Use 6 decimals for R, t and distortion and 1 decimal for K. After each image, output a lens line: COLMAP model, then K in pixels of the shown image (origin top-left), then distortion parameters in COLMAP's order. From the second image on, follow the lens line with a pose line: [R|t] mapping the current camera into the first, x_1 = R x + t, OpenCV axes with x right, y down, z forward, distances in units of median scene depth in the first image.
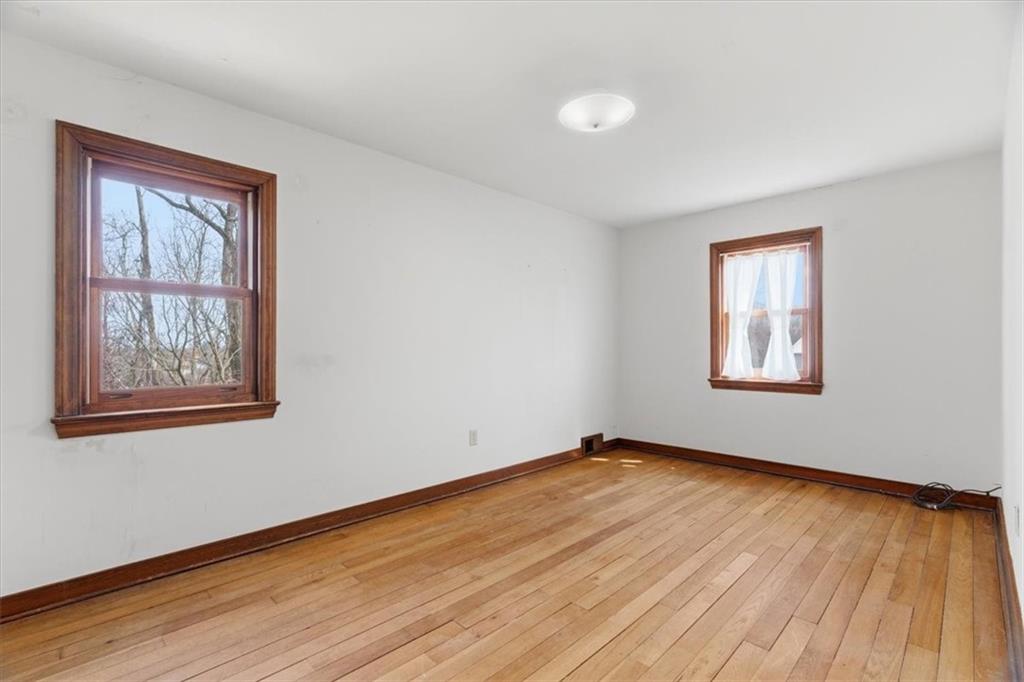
lens RADIAL K [[471.9, 0, 522.8], [0, 471.9, 345.0], [0, 0, 1]] dist [0.001973, 0.000350]
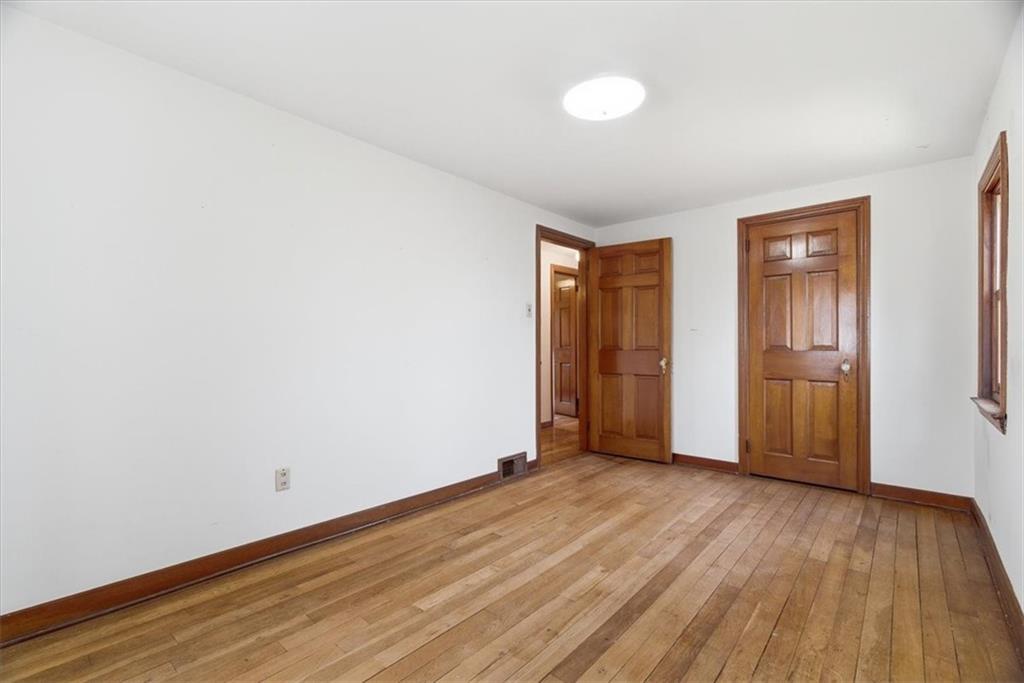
lens RADIAL K [[471.9, 0, 511.0], [0, 471.9, 341.8], [0, 0, 1]] dist [0.001973, 0.000350]
pose [[-0.998830, 0.000369, -0.048359, 0.379698], [0.001257, 0.999831, -0.018335, 0.007079], [0.048344, -0.018375, -0.998662, 1.894782]]
